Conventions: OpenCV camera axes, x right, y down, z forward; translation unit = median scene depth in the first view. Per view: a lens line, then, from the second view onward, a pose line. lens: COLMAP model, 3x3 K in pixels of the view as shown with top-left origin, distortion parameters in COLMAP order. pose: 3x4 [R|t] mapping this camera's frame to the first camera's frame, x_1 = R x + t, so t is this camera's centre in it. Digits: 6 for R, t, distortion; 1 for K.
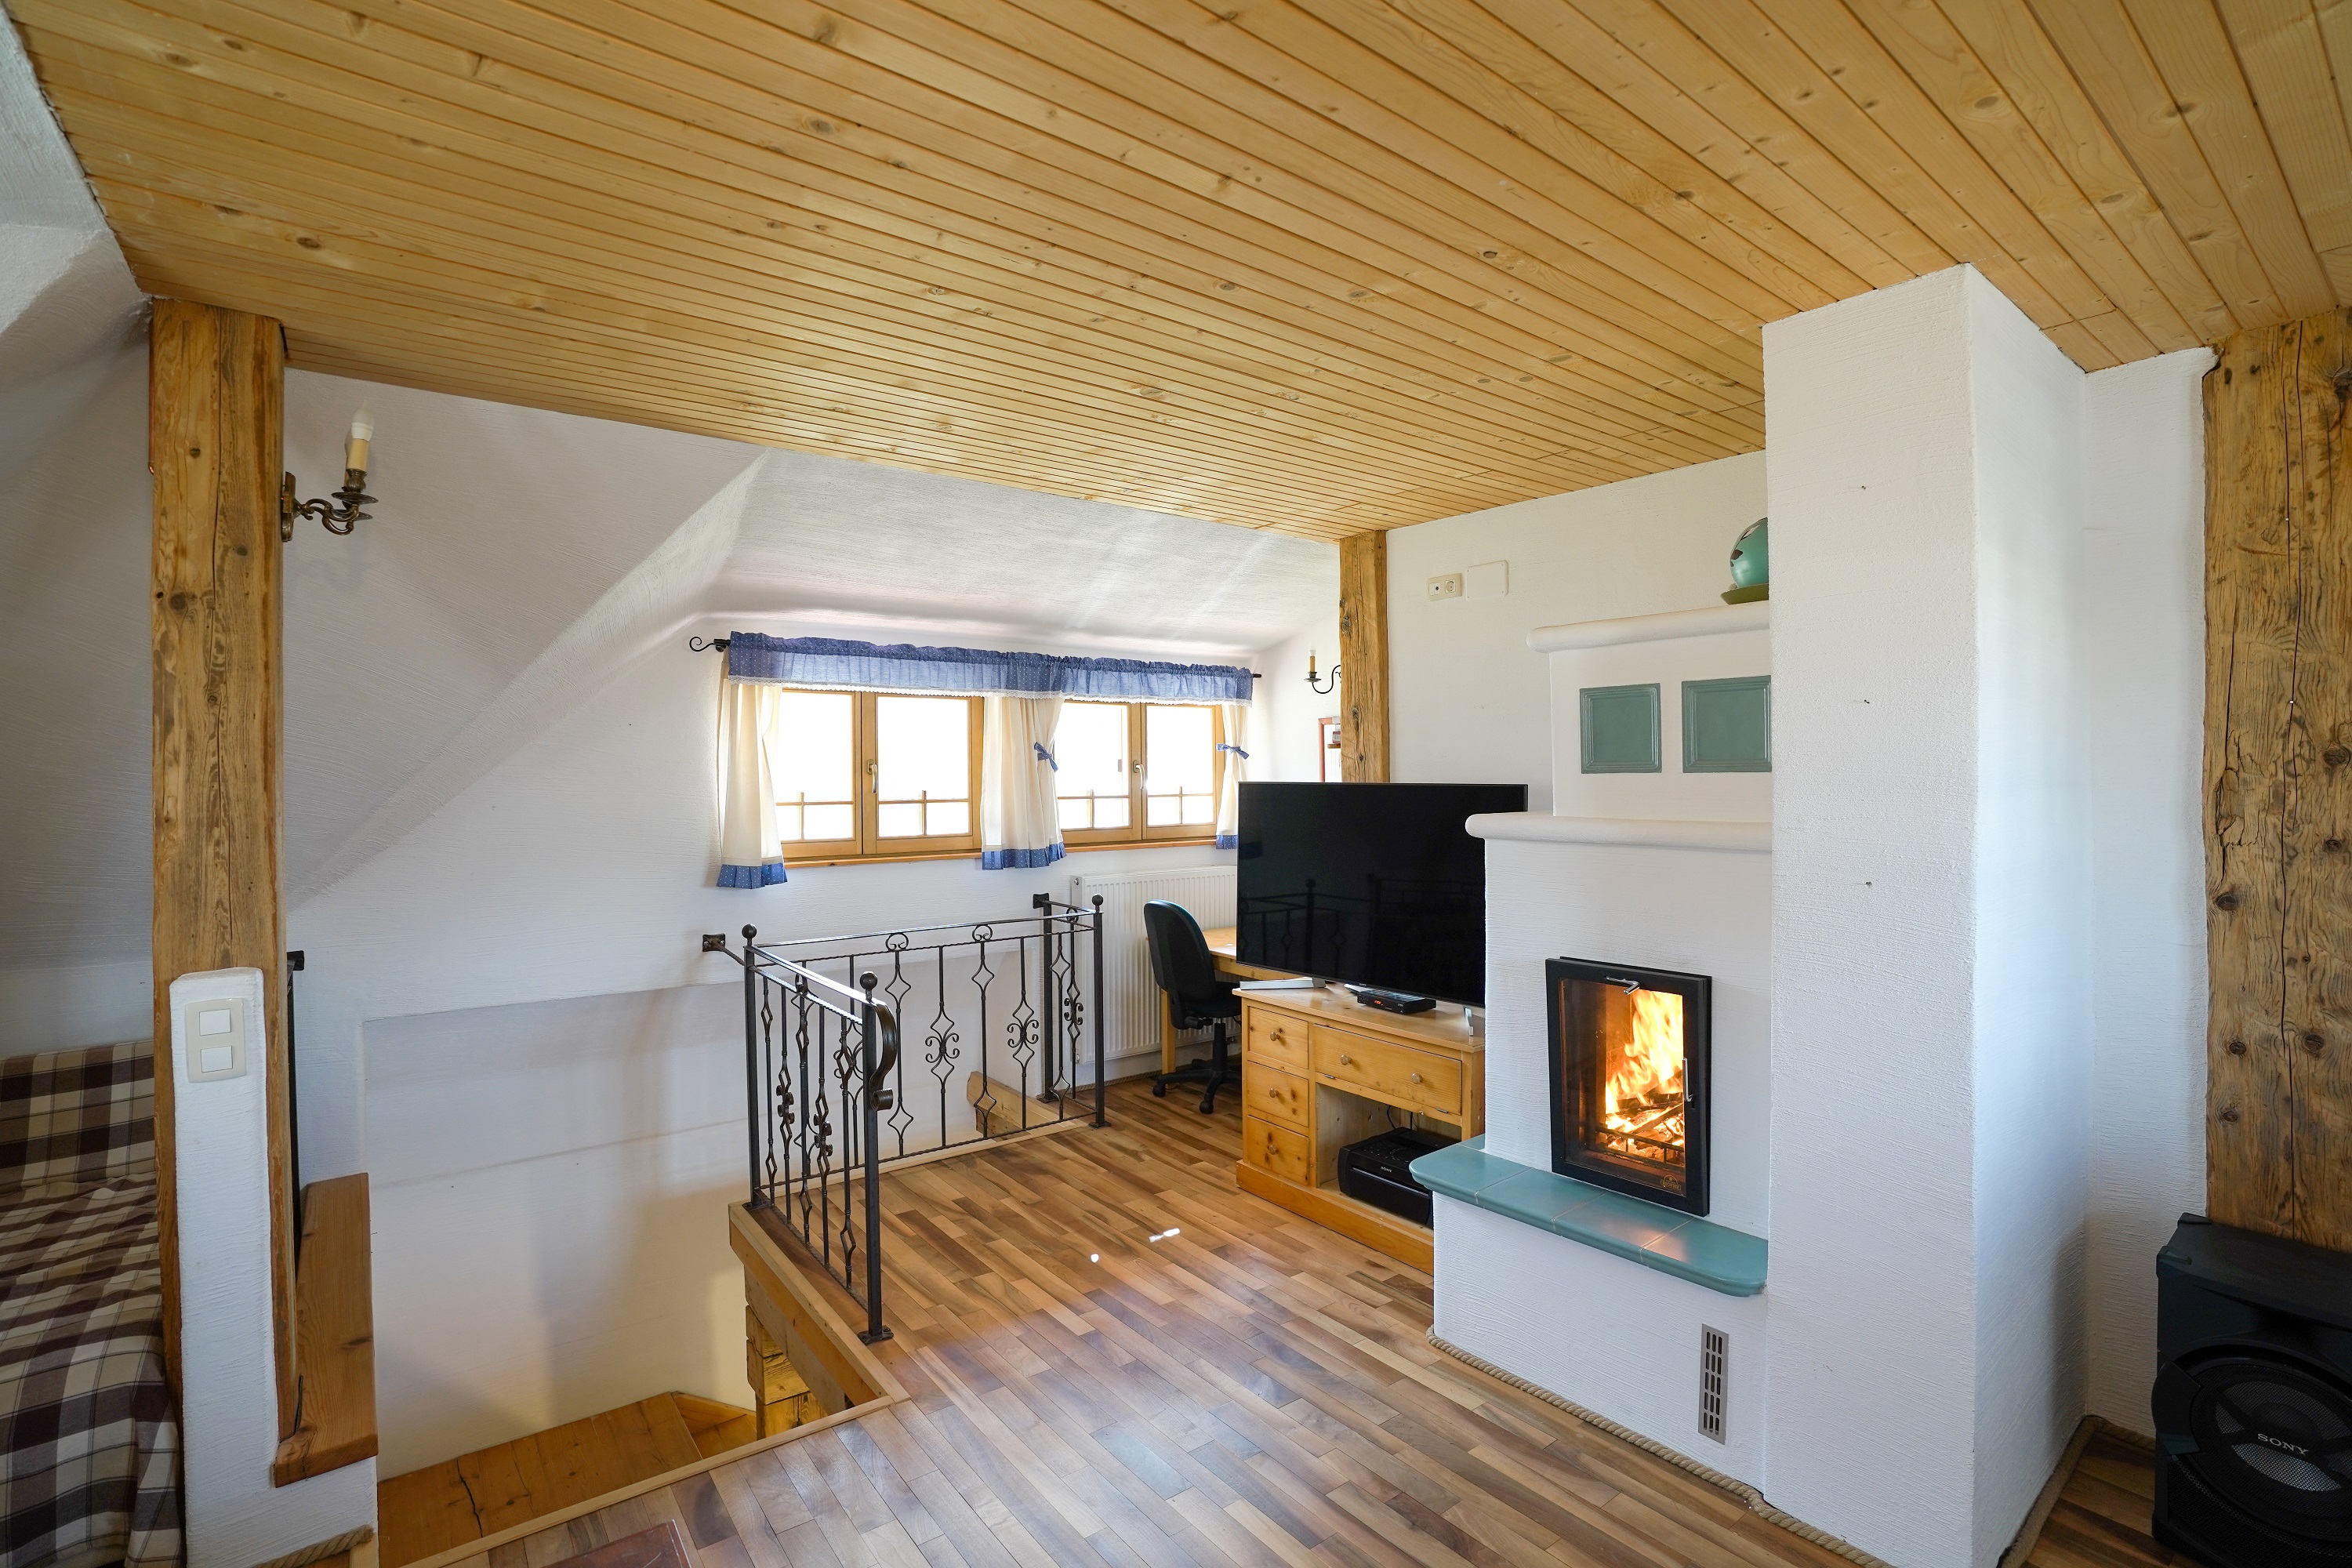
lens RADIAL K [[1091.1, 0, 1175.5], [0, 1091.1, 773.9], [0, 0, 1]] dist [-0.064376, 0.023504]
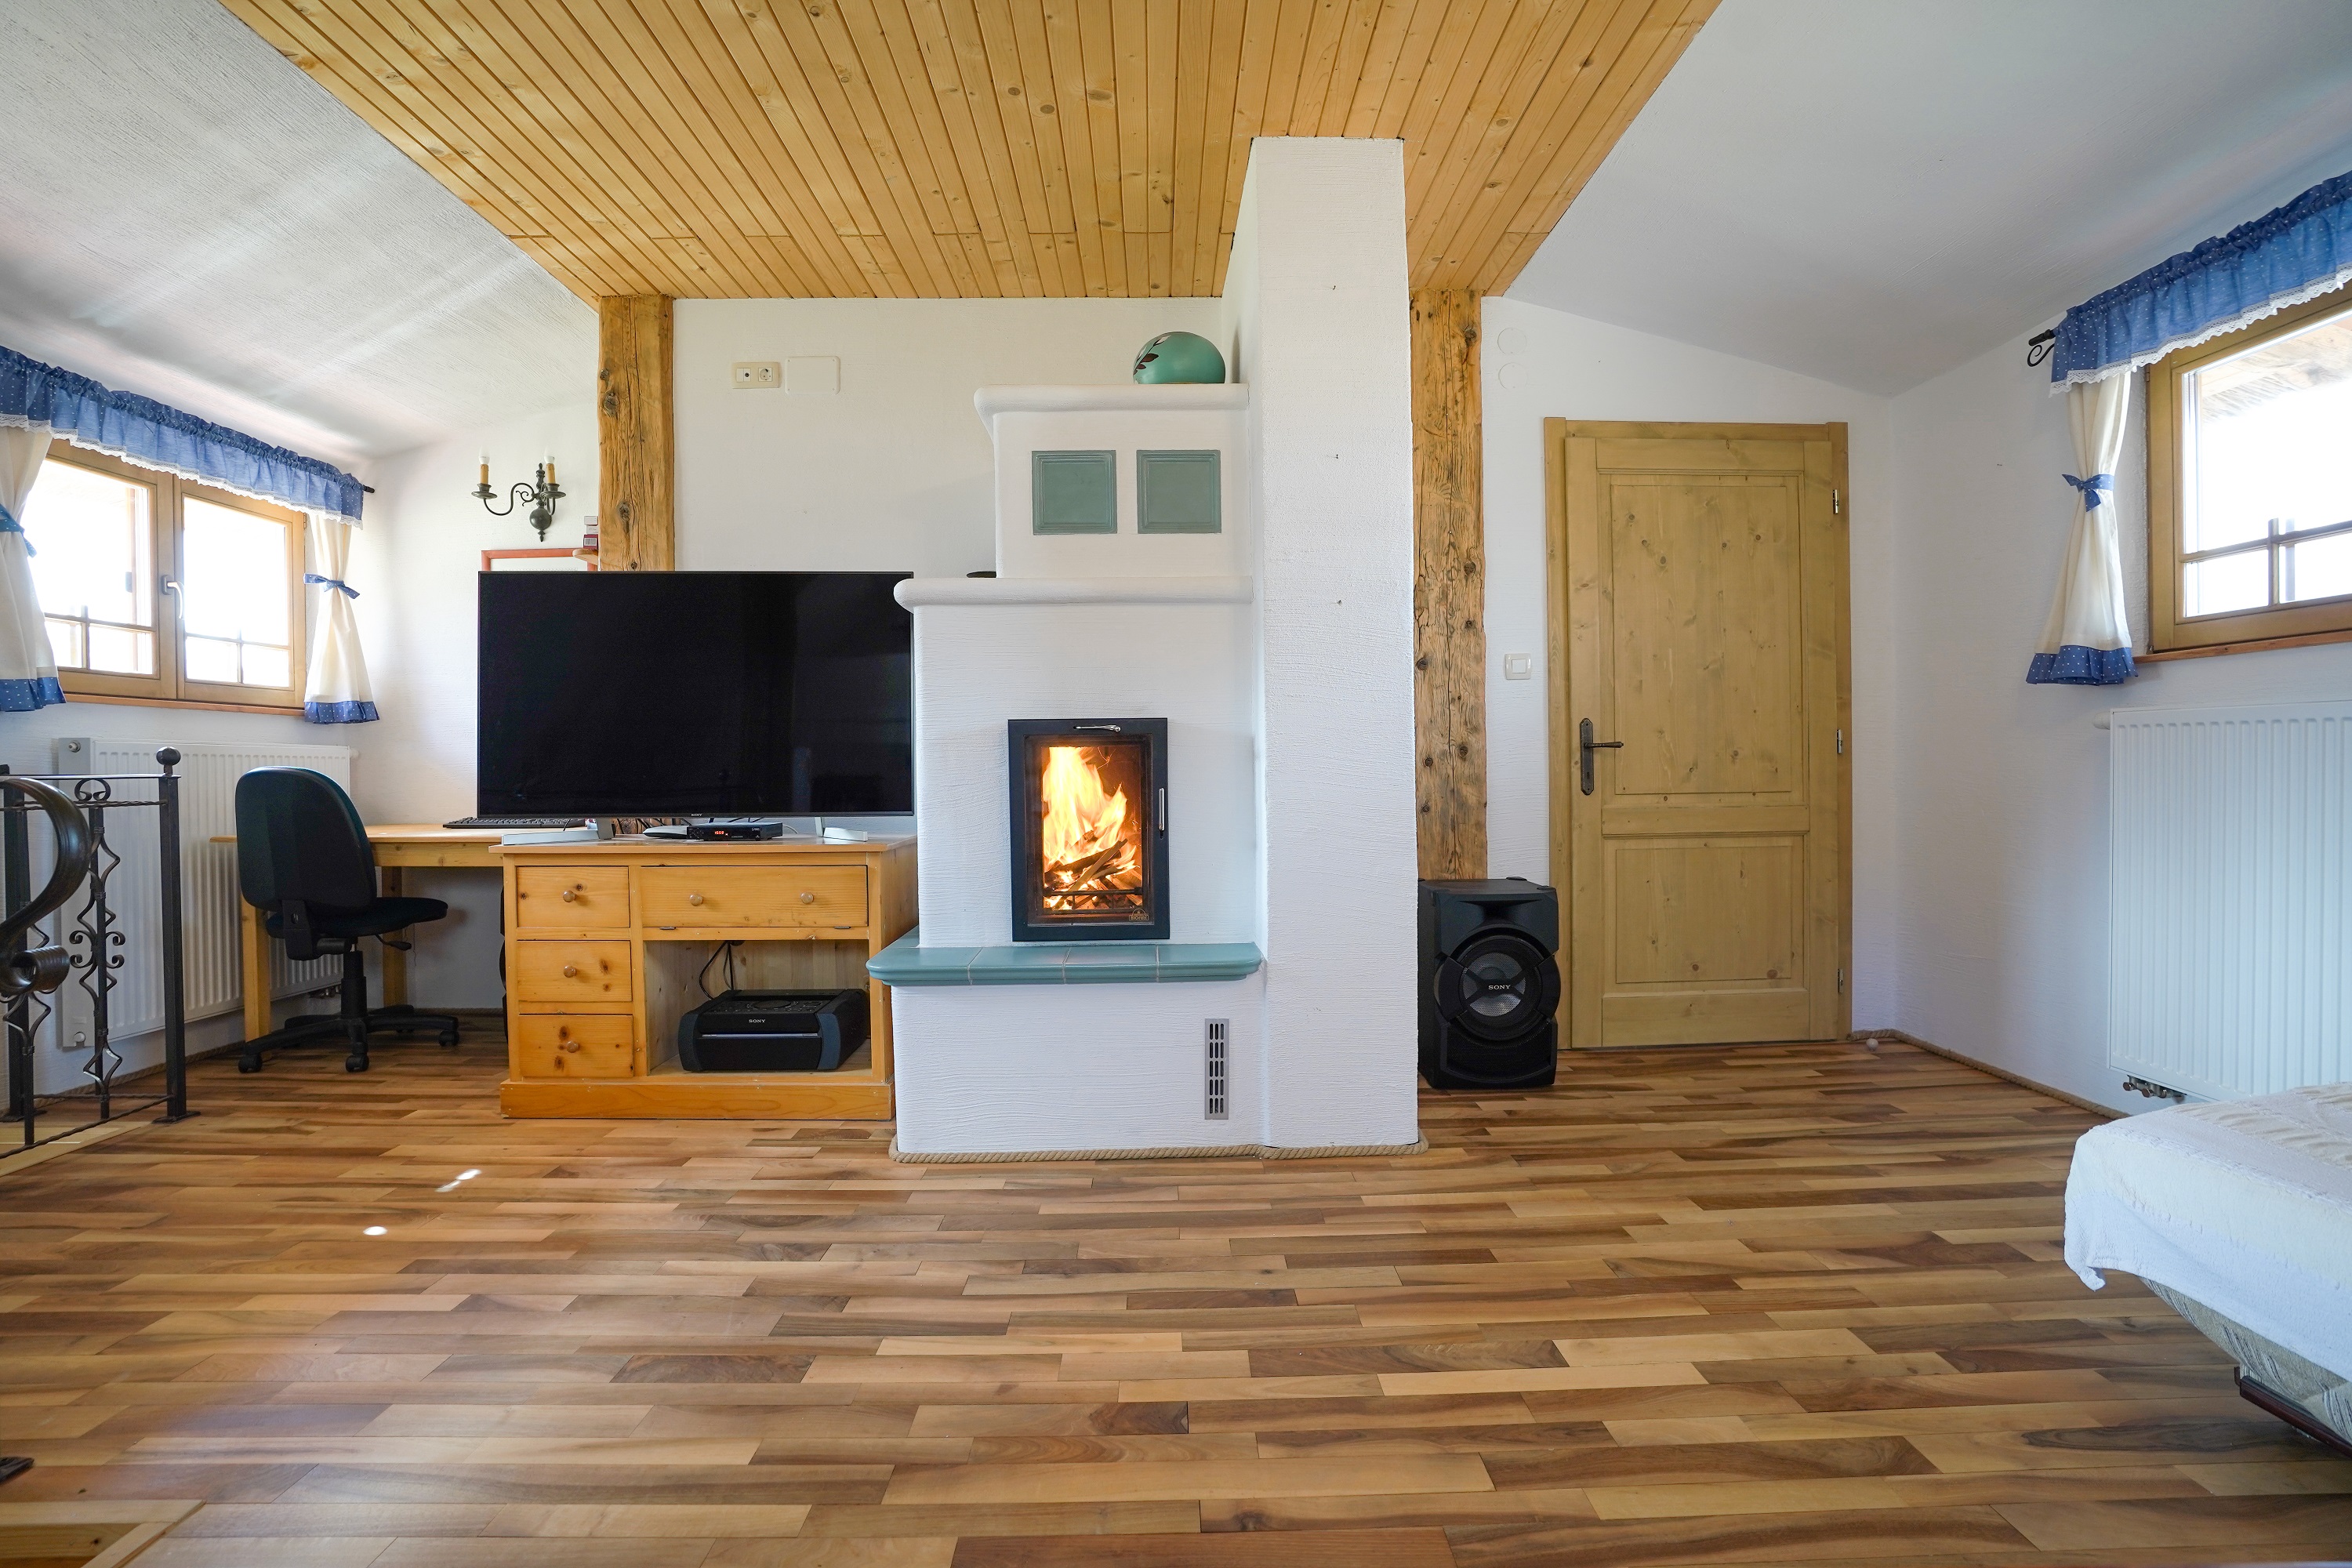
lens RADIAL K [[1091.1, 0, 1175.5], [0, 1091.1, 773.9], [0, 0, 1]] dist [-0.064376, 0.023504]
pose [[0.592929, -0.002588, 0.805250, -0.298838], [0.010740, 0.999931, -0.004694, 0.188448], [-0.805183, 0.011432, 0.592916, 0.247153]]
